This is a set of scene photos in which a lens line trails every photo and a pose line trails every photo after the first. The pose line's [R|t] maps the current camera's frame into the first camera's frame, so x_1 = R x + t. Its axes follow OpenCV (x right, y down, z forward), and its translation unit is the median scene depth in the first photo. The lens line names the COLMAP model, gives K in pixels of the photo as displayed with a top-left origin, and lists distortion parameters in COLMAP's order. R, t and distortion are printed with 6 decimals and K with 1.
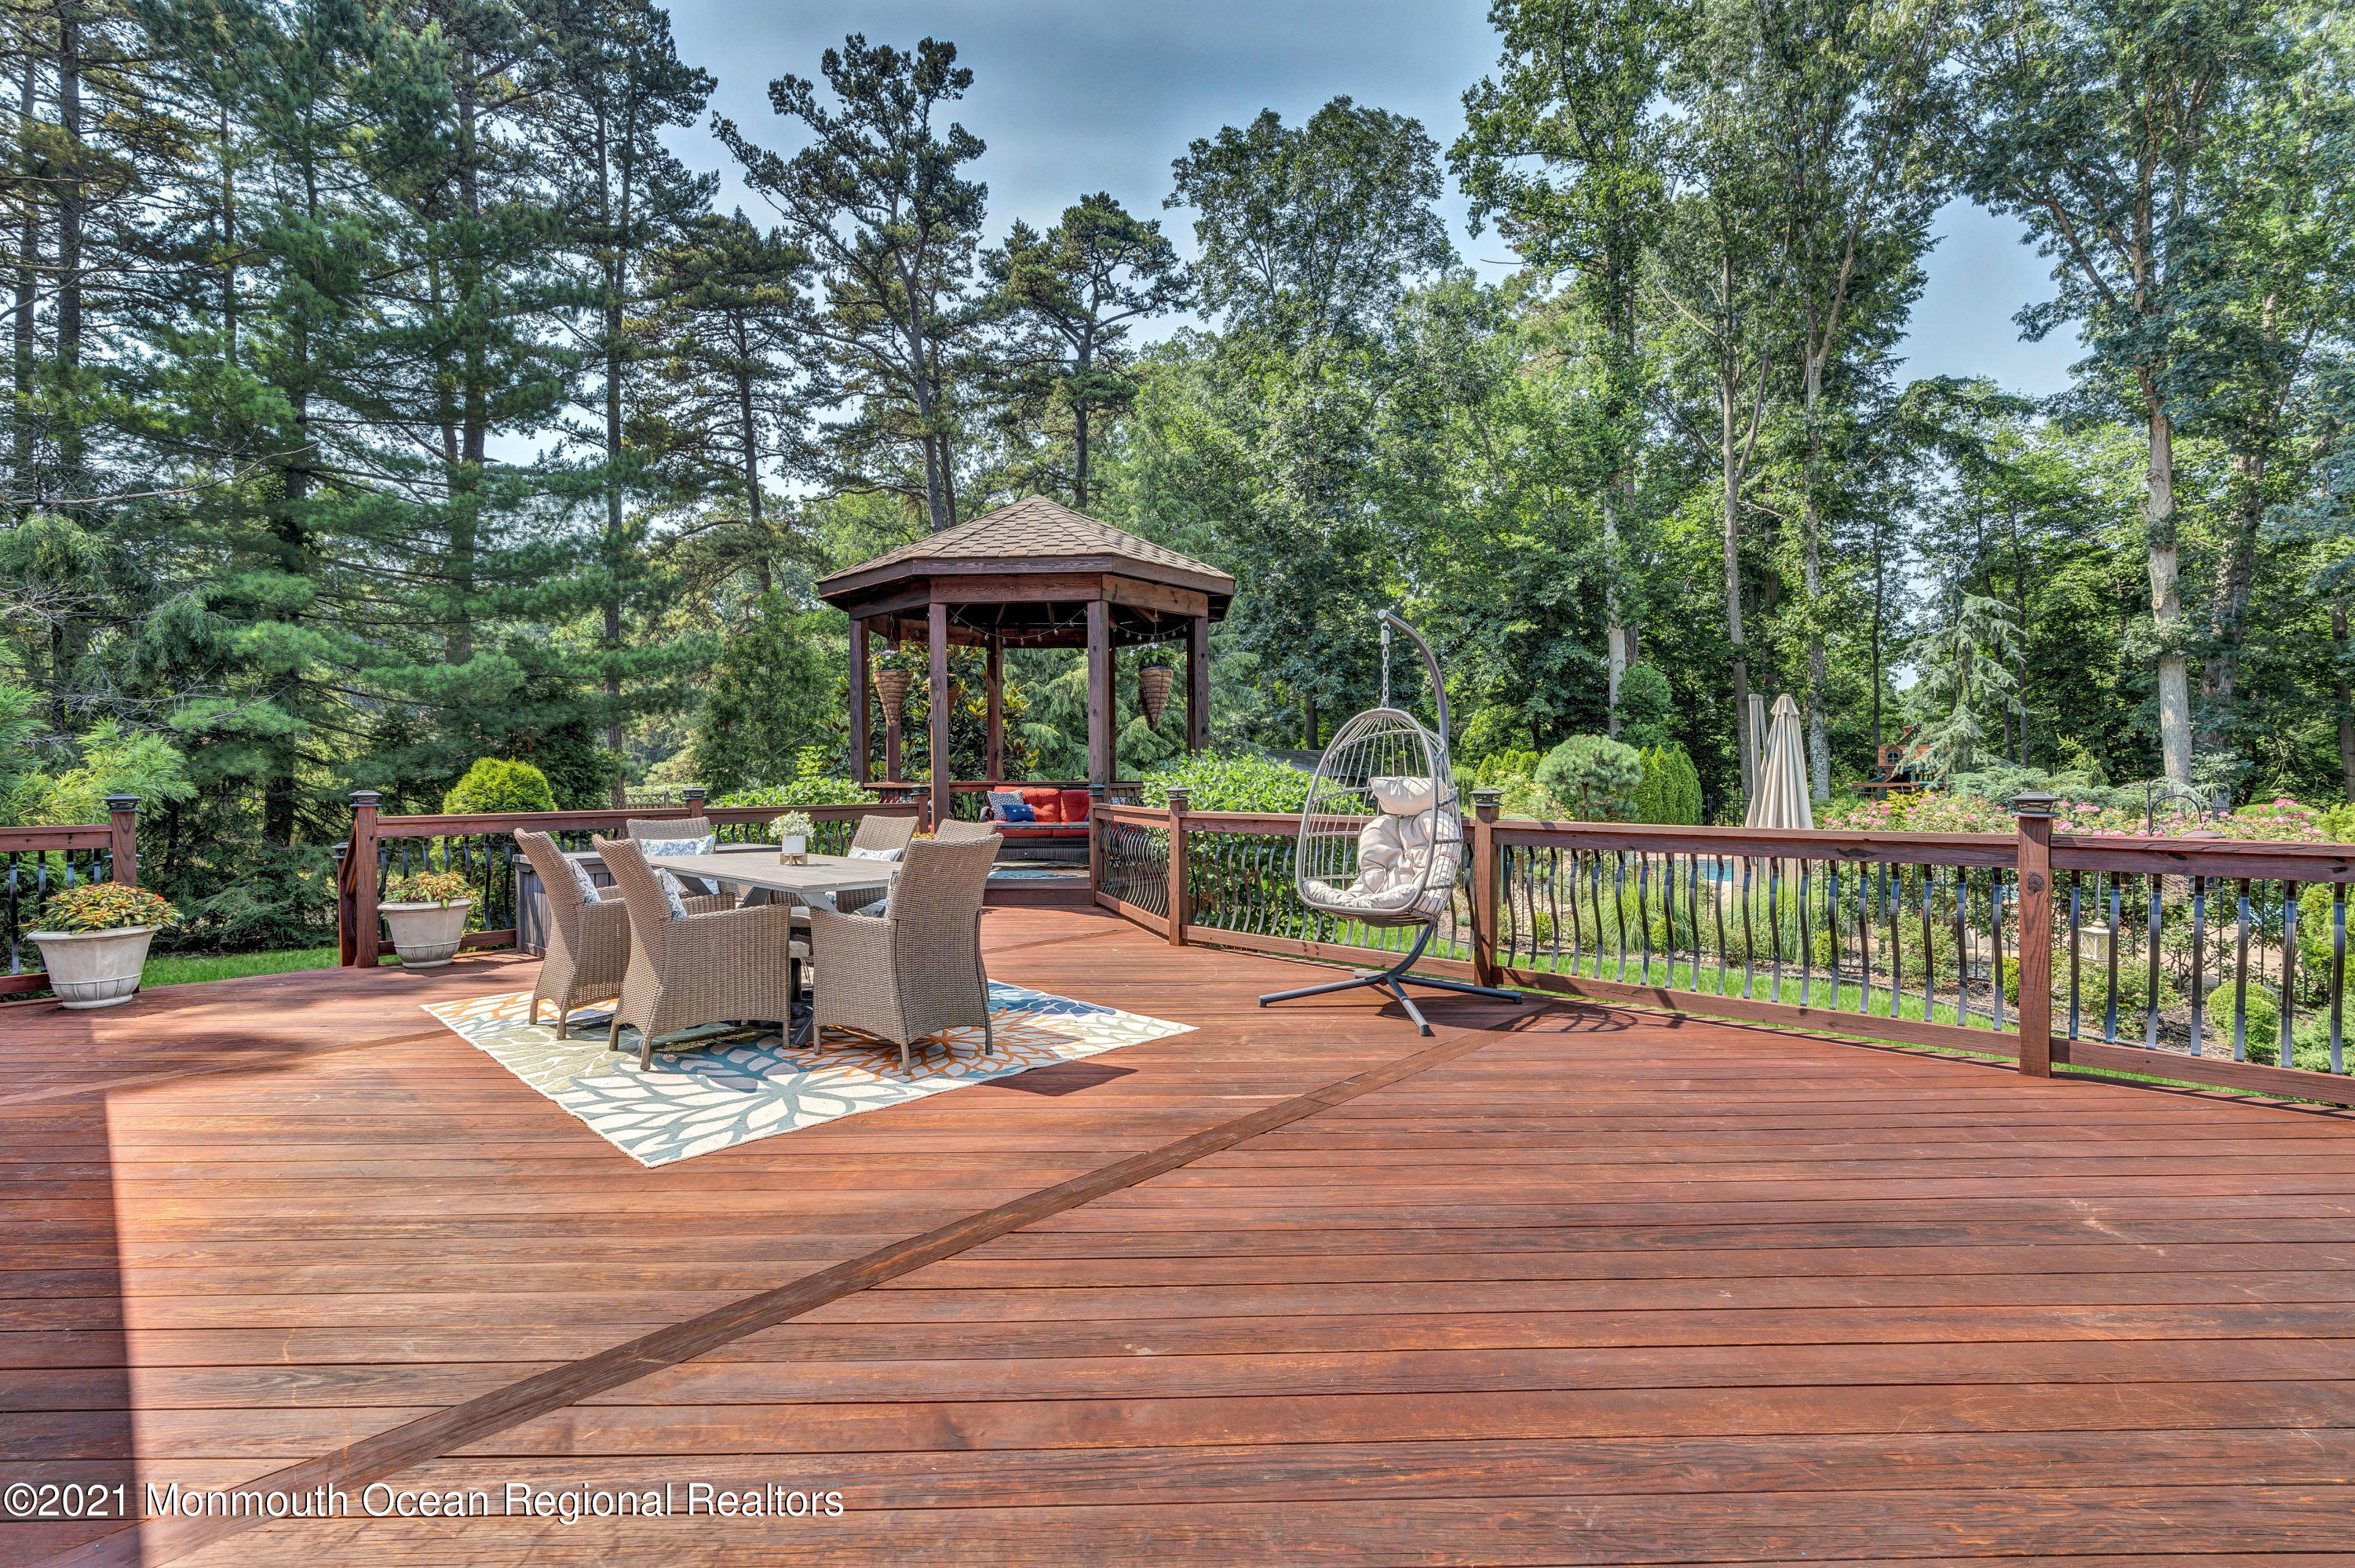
lens RADIAL K [[1052.4, 0, 1178.4], [0, 1052.4, 783.4], [0, 0, 1]] dist [-0.002400, 0.001136]
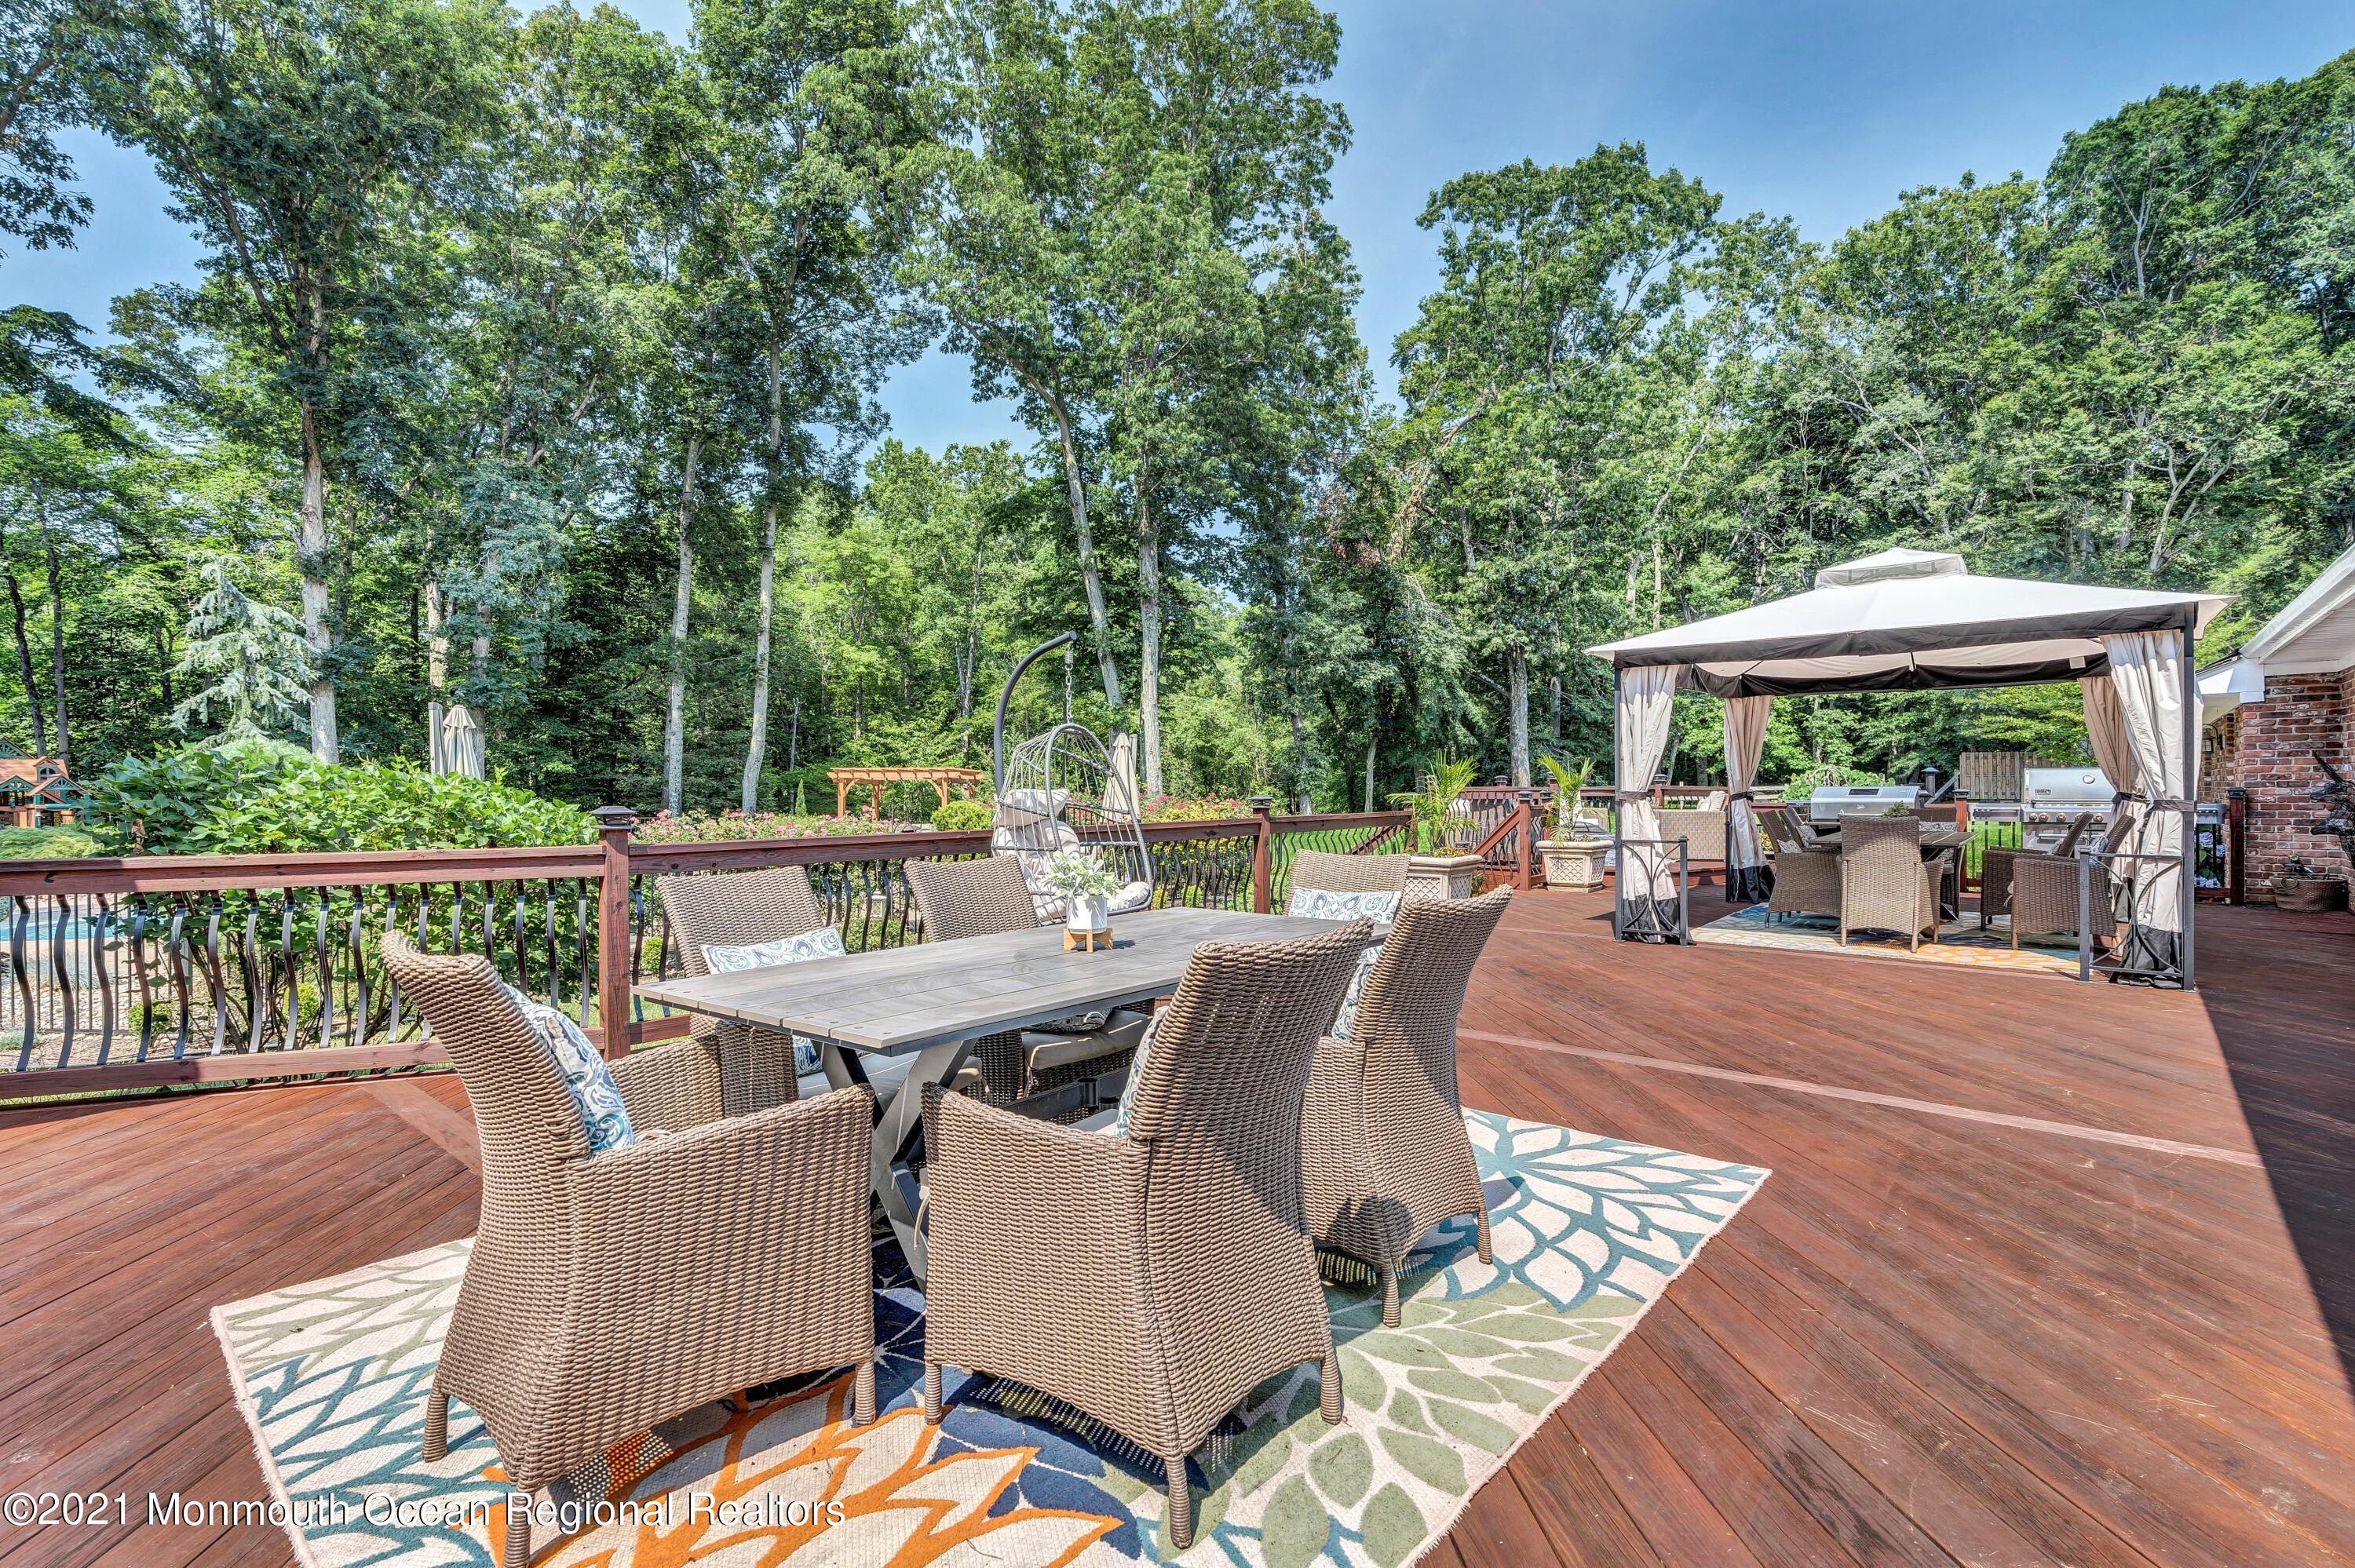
lens RADIAL K [[1052.4, 0, 1170.9], [0, 1052.4, 806.0], [0, 0, 1]] dist [-0.002400, 0.001136]
pose [[-0.034233, -0.014119, 0.999314, -0.392878], [0.015080, 0.999779, 0.014643, -0.000585], [-0.999300, 0.015571, -0.034012, 0.426153]]
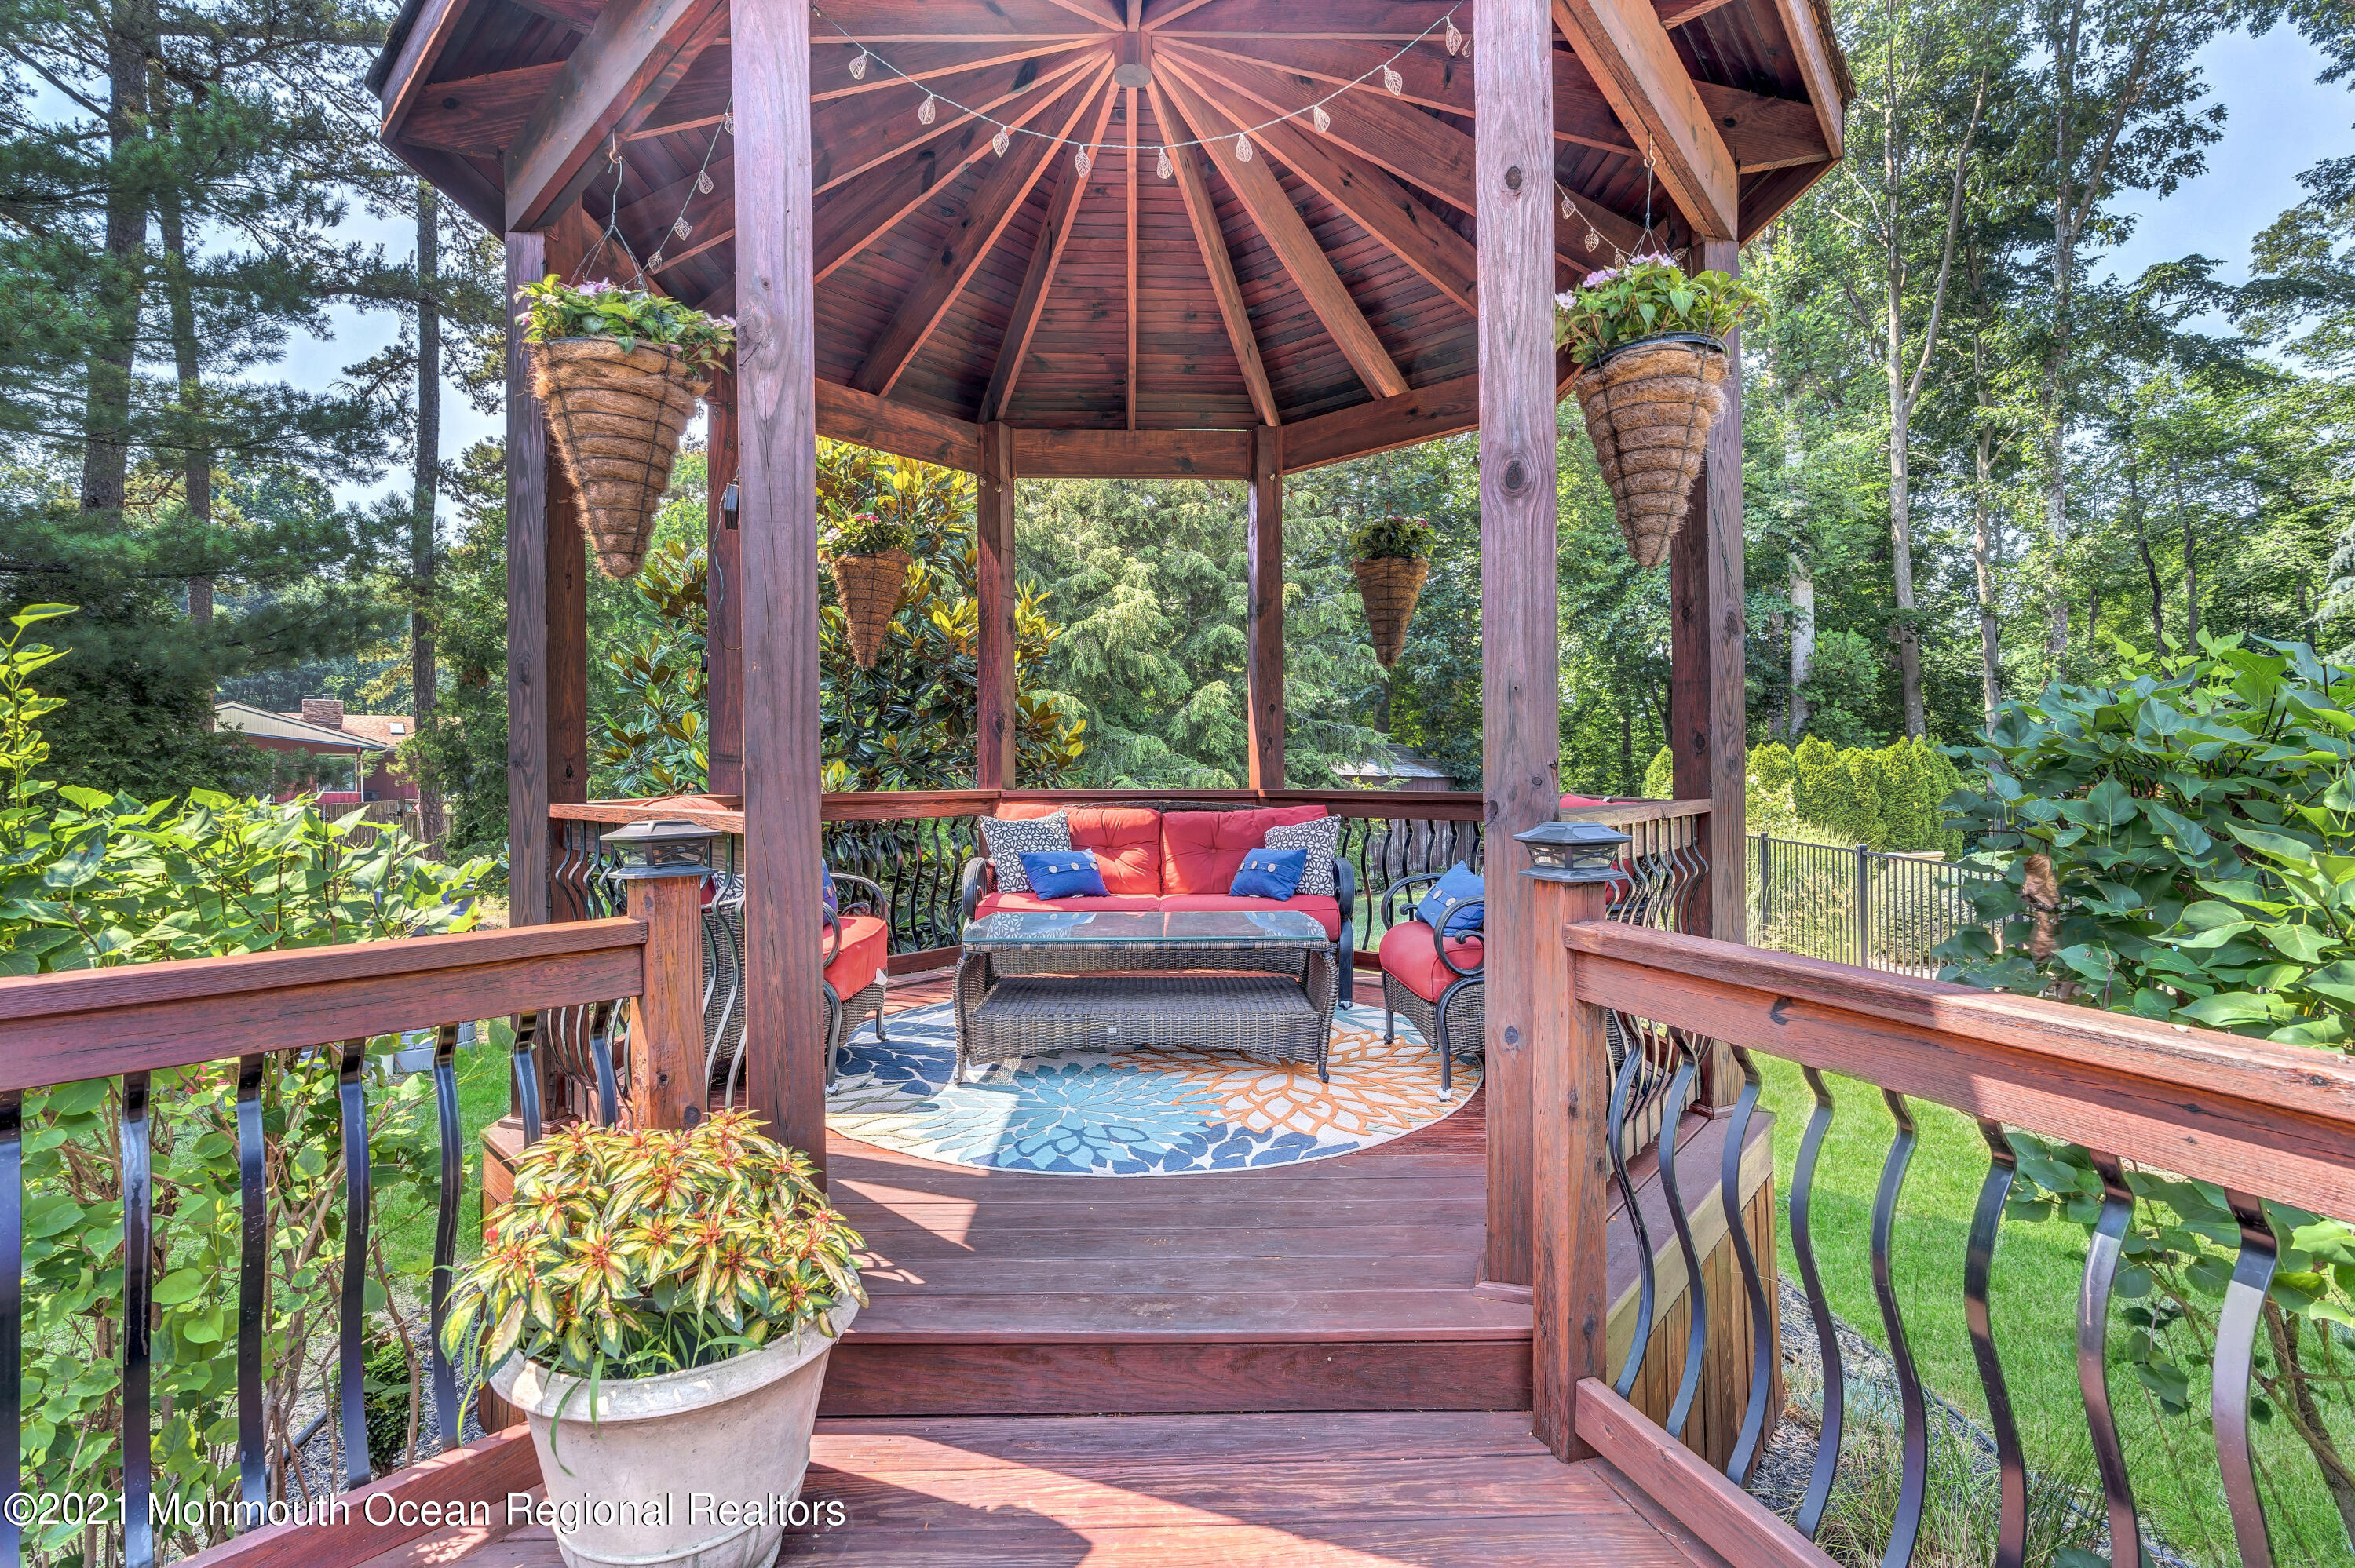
lens RADIAL K [[1052.4, 0, 1170.2], [0, 1052.4, 776.0], [0, 0, 1]] dist [-0.002400, 0.001136]
pose [[0.999879, -0.000468, 0.015546, -0.123794], [0.000601, 0.999963, -0.008567, -0.004377], [-0.015541, 0.008575, 0.999842, 0.646773]]
